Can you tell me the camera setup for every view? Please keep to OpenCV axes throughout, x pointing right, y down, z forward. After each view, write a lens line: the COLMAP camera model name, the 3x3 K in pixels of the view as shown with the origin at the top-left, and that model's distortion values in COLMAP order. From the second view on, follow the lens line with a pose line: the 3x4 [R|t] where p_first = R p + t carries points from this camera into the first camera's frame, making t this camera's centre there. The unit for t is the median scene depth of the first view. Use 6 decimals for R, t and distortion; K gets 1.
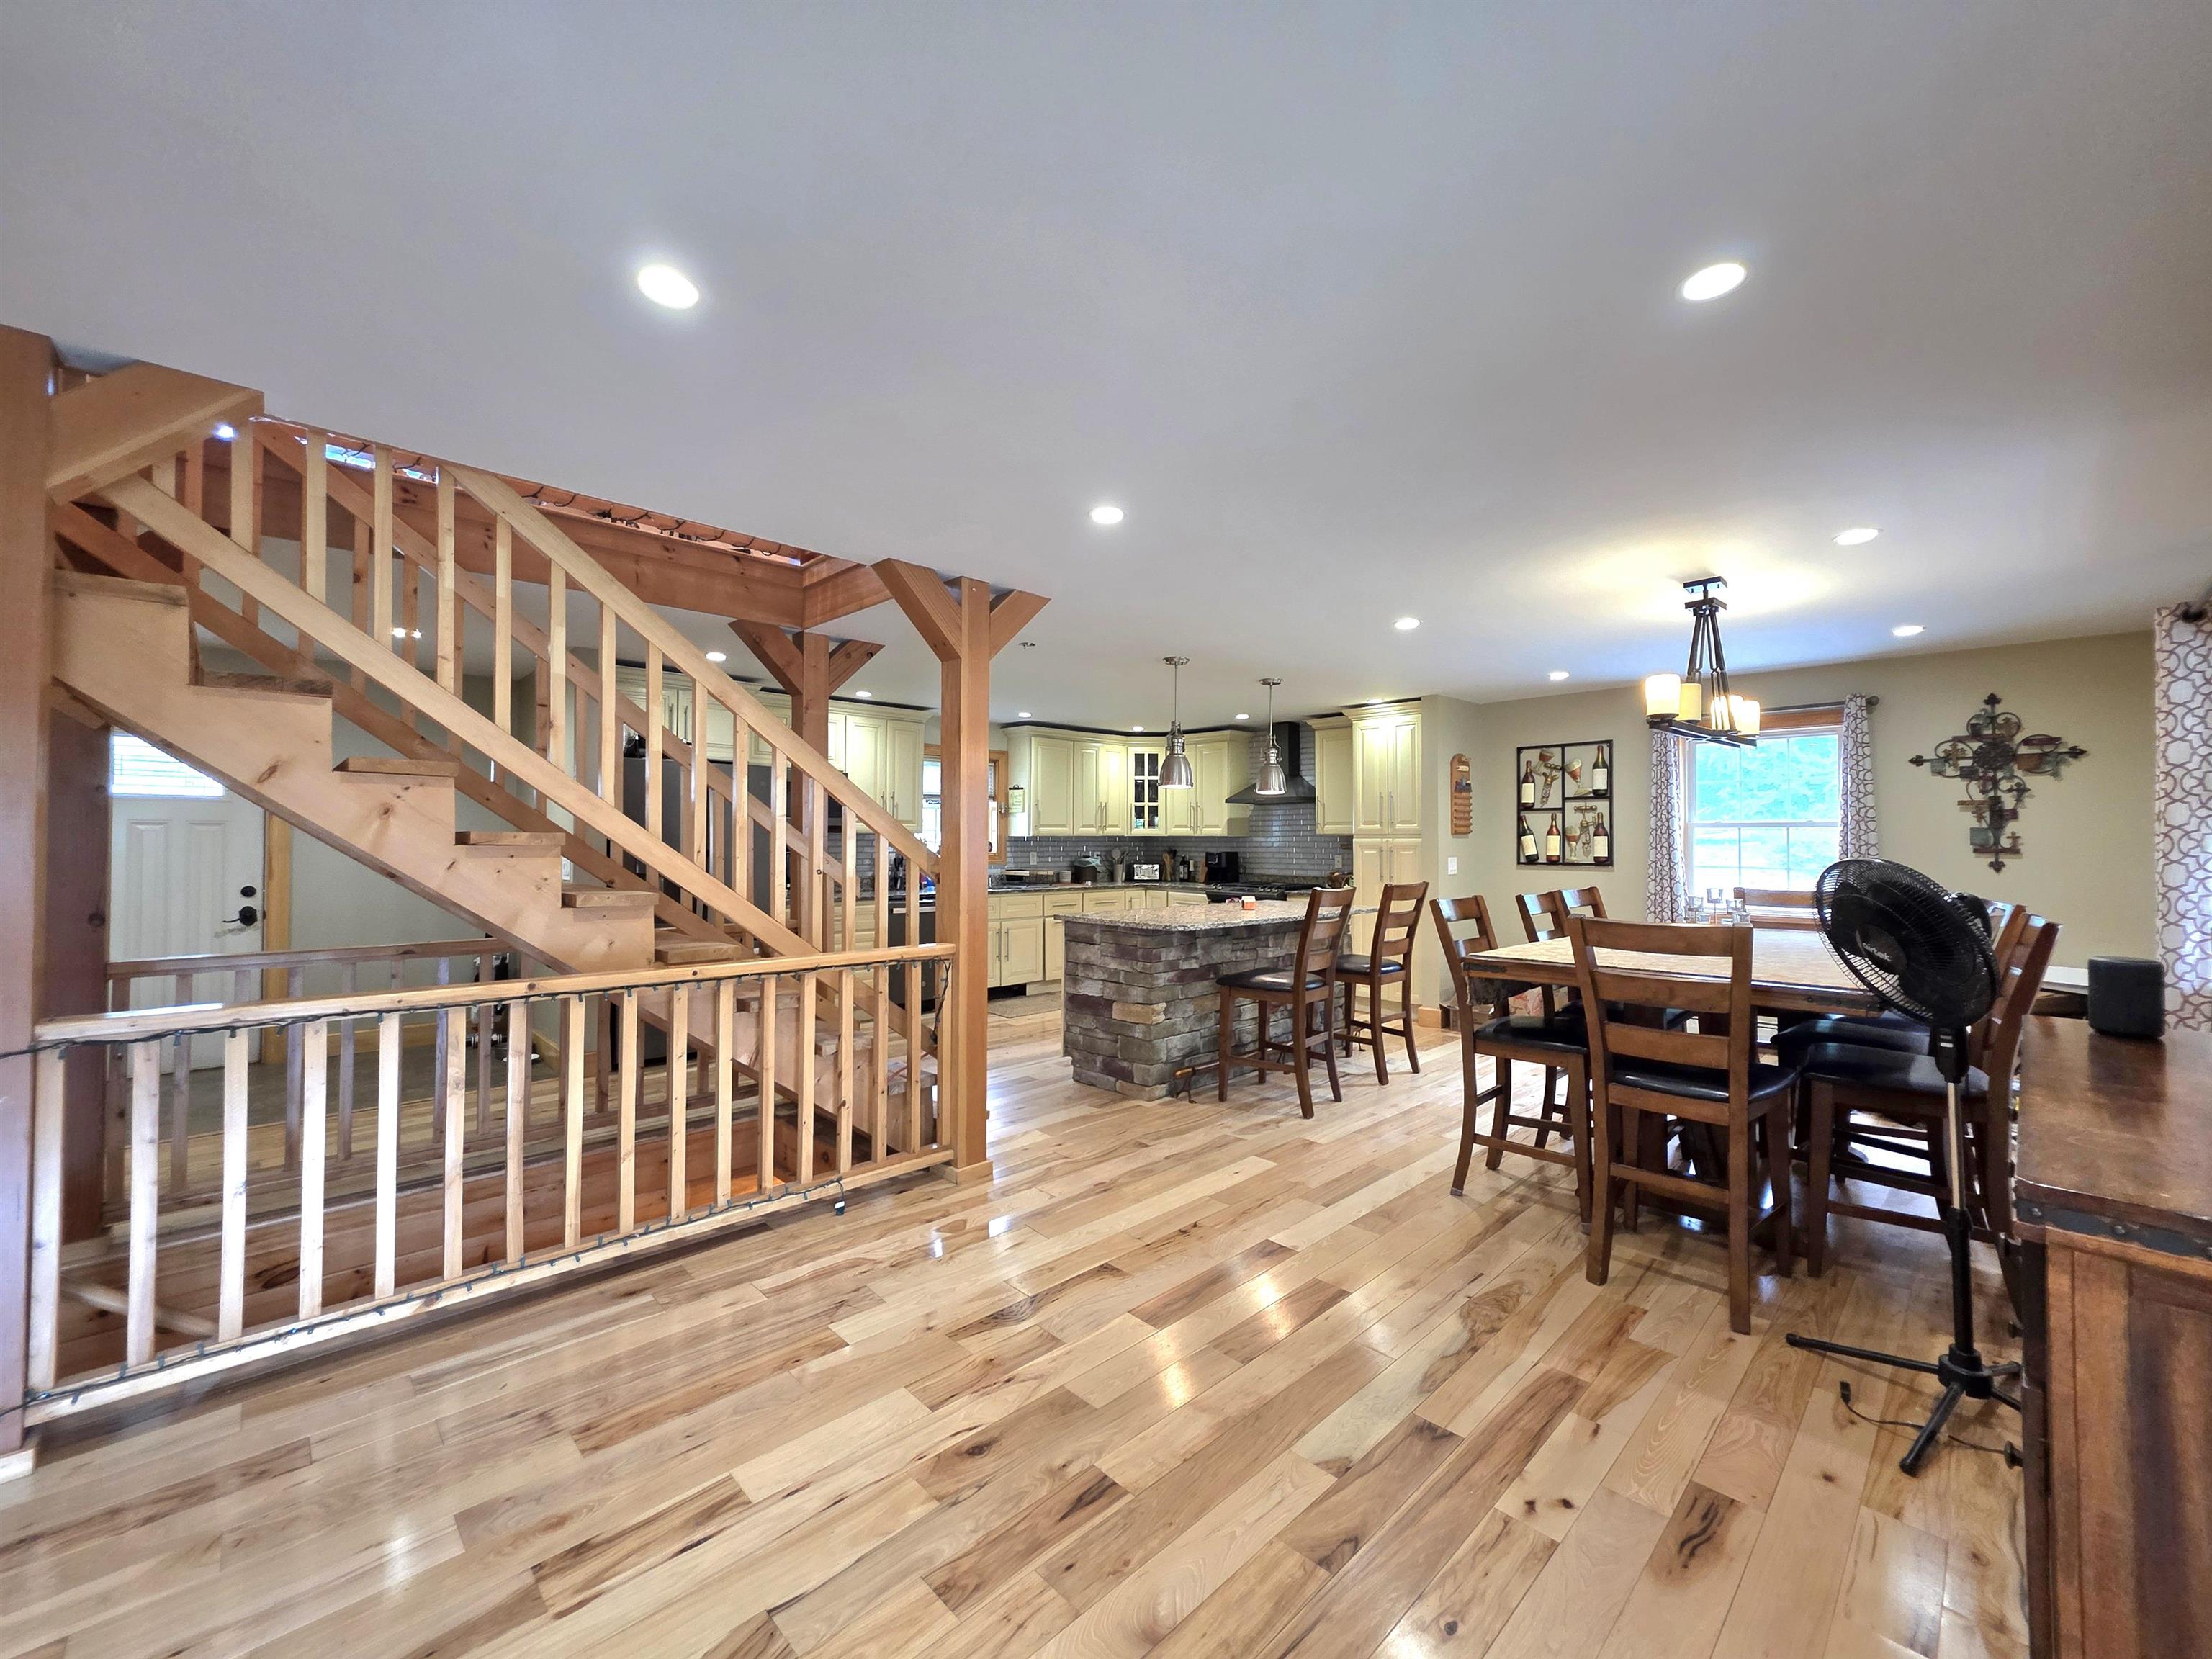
lens RADIAL K [[888.8, 0, 1103.9], [0, 888.8, 832.6], [0, 0, 1]] dist [-0.000103, 0.000303]
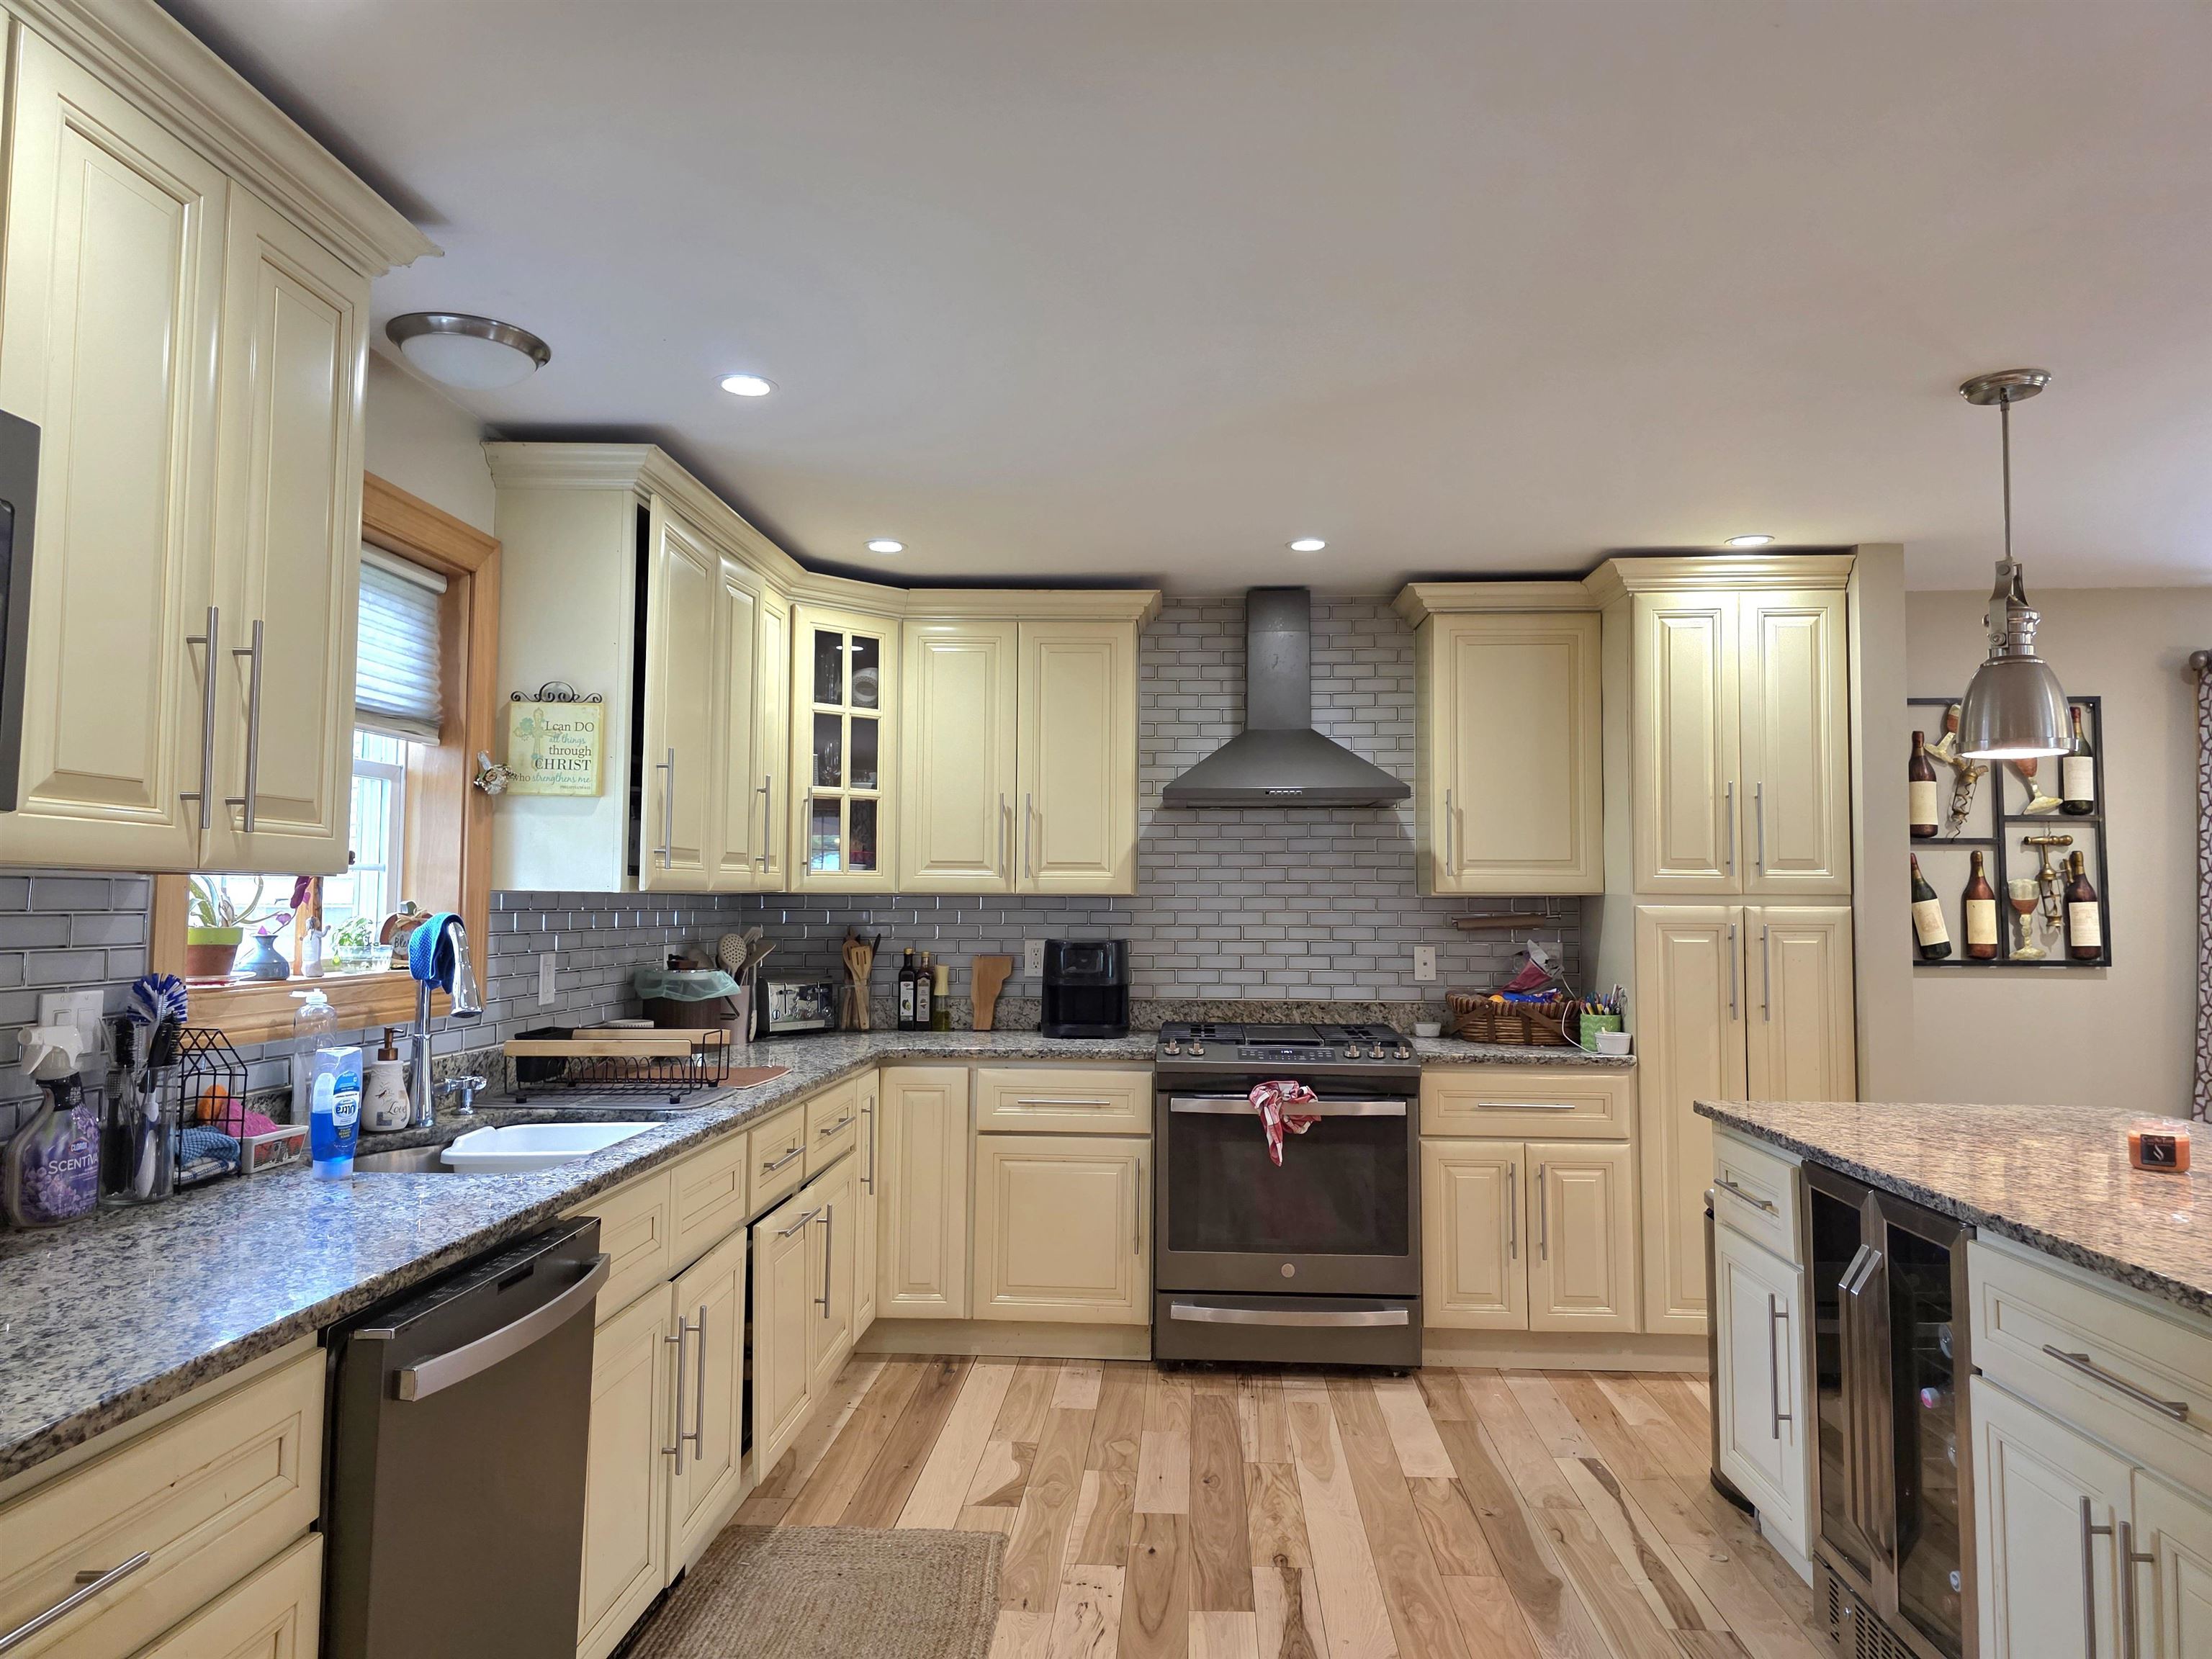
lens RADIAL K [[1459.1, 0, 1111.5], [0, 1459.1, 820.9], [0, 0, 1]] dist [0.008351, -0.000352]
pose [[0.734102, 0.038694, 0.677936, -0.321349], [-0.009775, 0.998874, -0.046427, 0.002159], [-0.678969, 0.027455, 0.733654, 0.754348]]
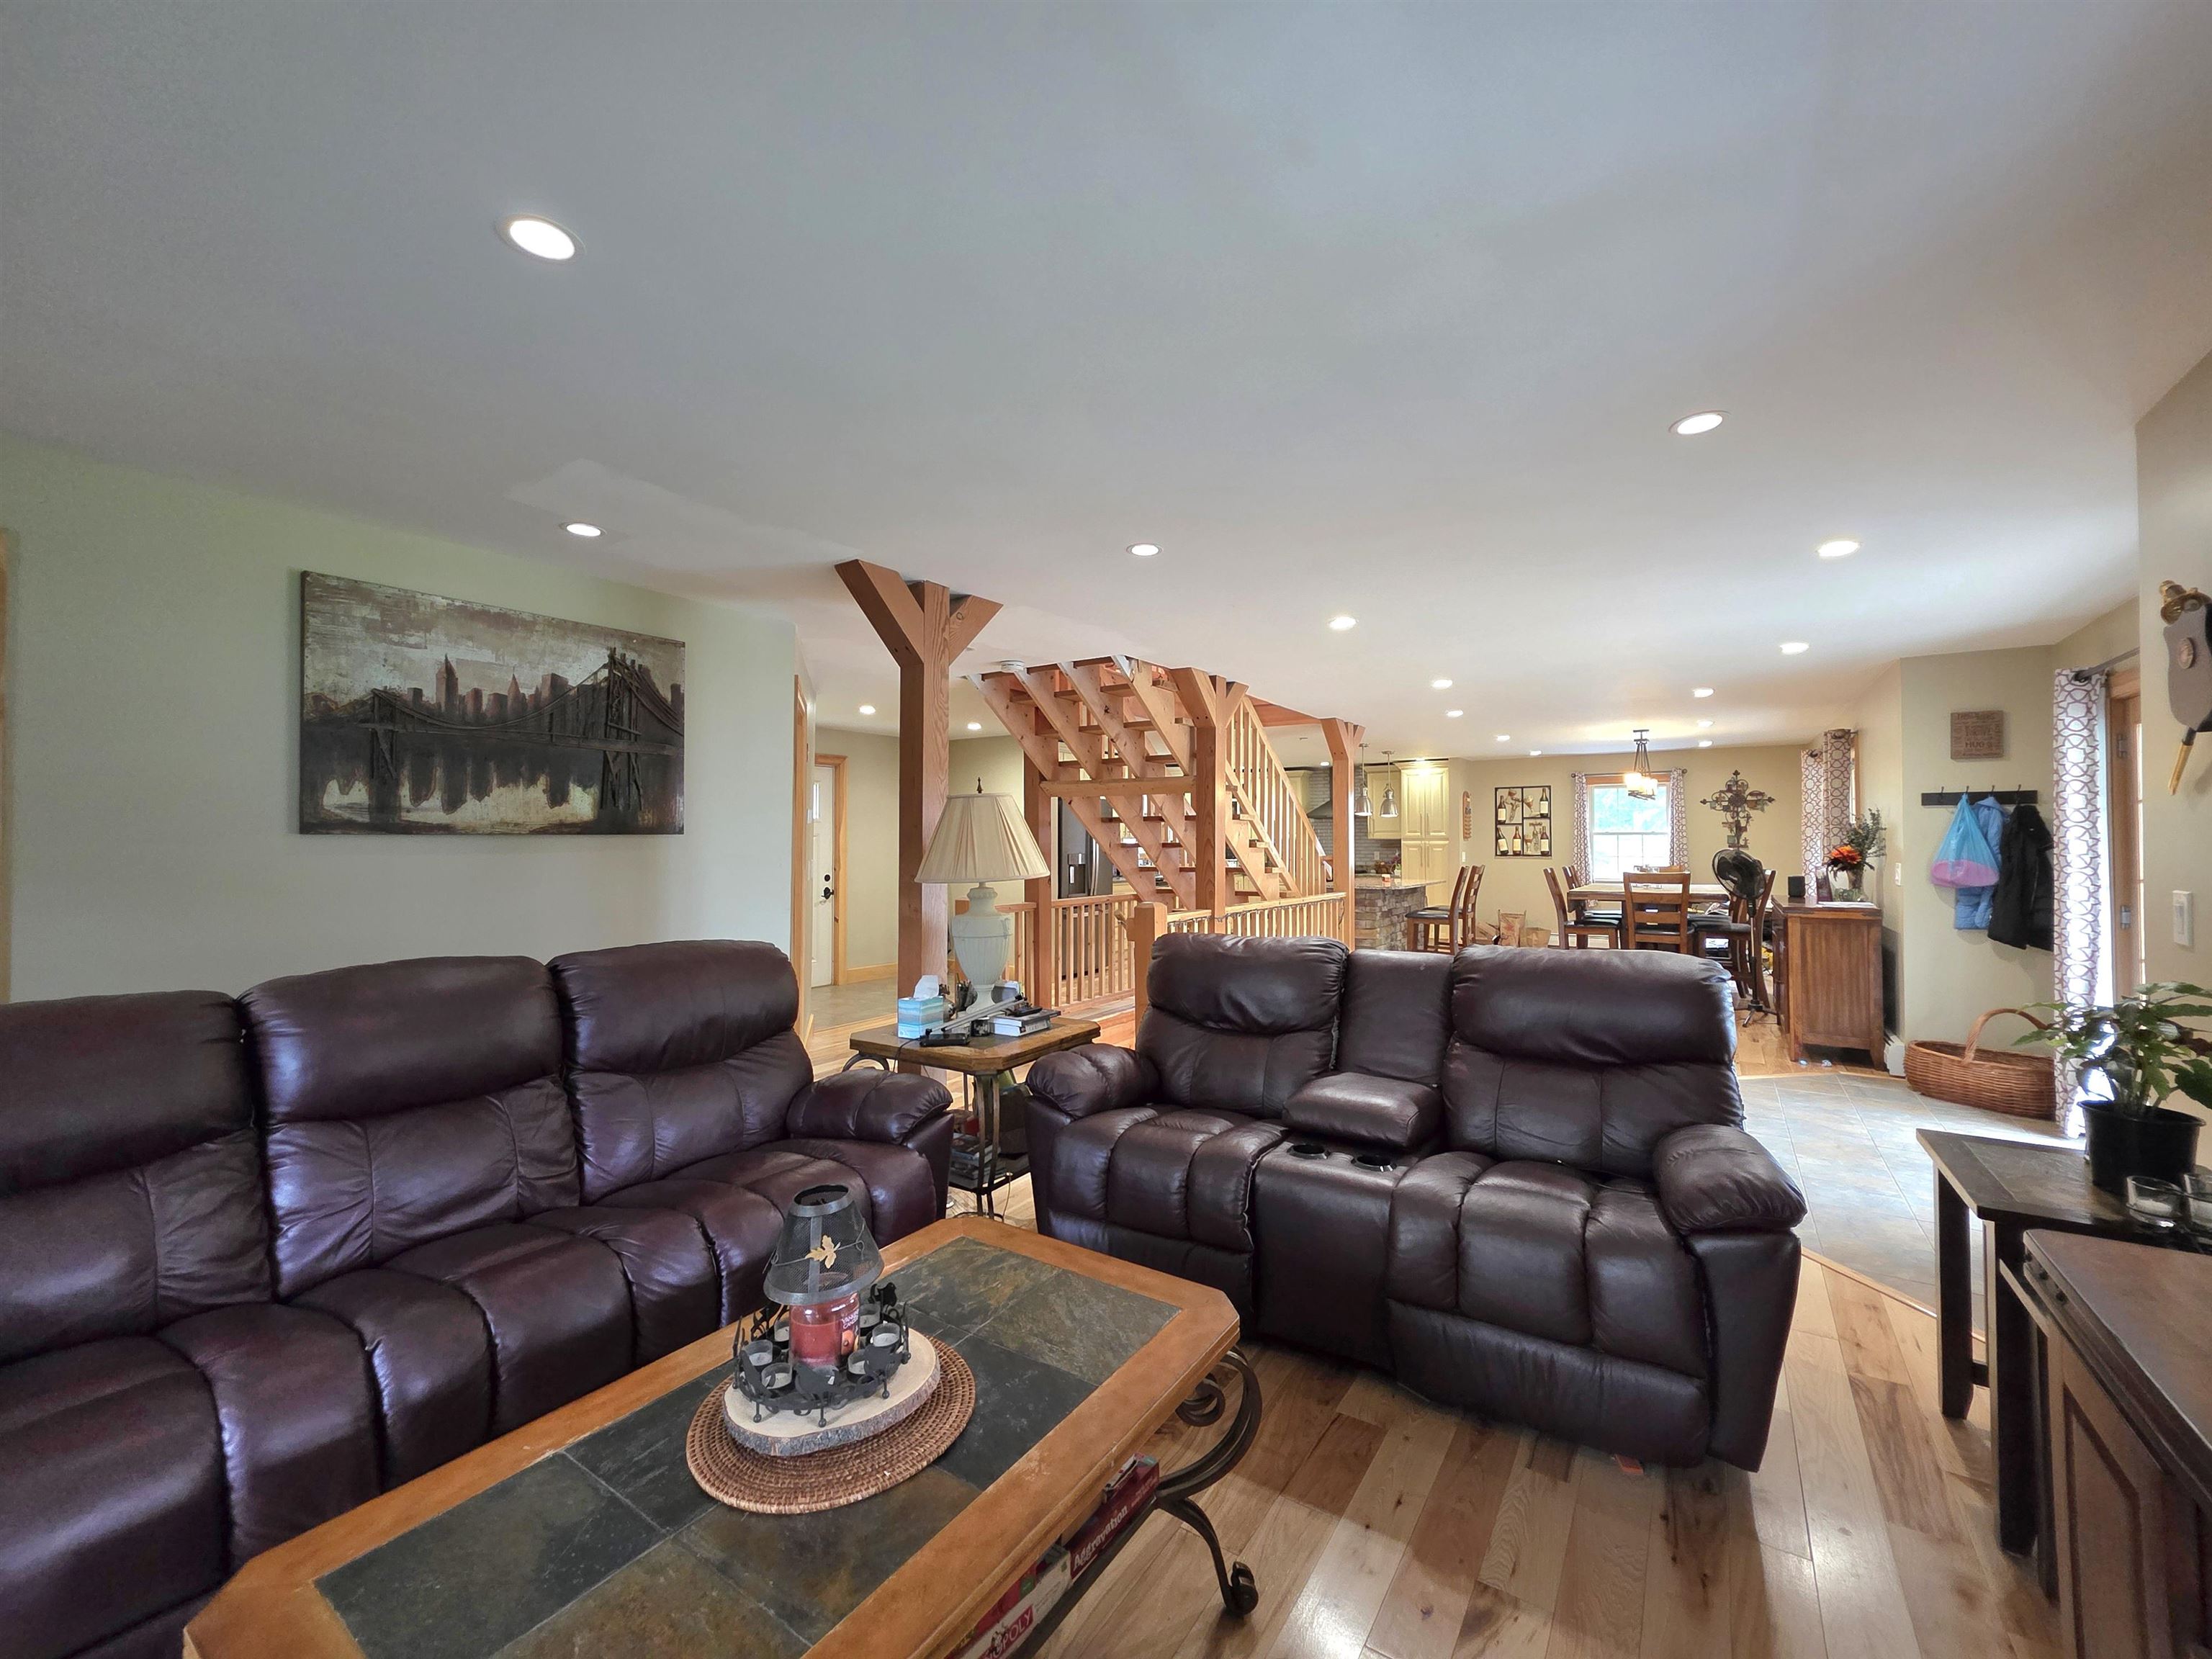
lens RADIAL K [[888.8, 0, 1101.6], [0, 888.8, 830.9], [0, 0, 1]] dist [-0.000103, 0.000303]
pose [[0.979531, -0.001832, 0.201285, -0.639945], [0.001745, 0.999998, 0.000610, -0.015104], [-0.201286, -0.000246, 0.979533, -0.538836]]
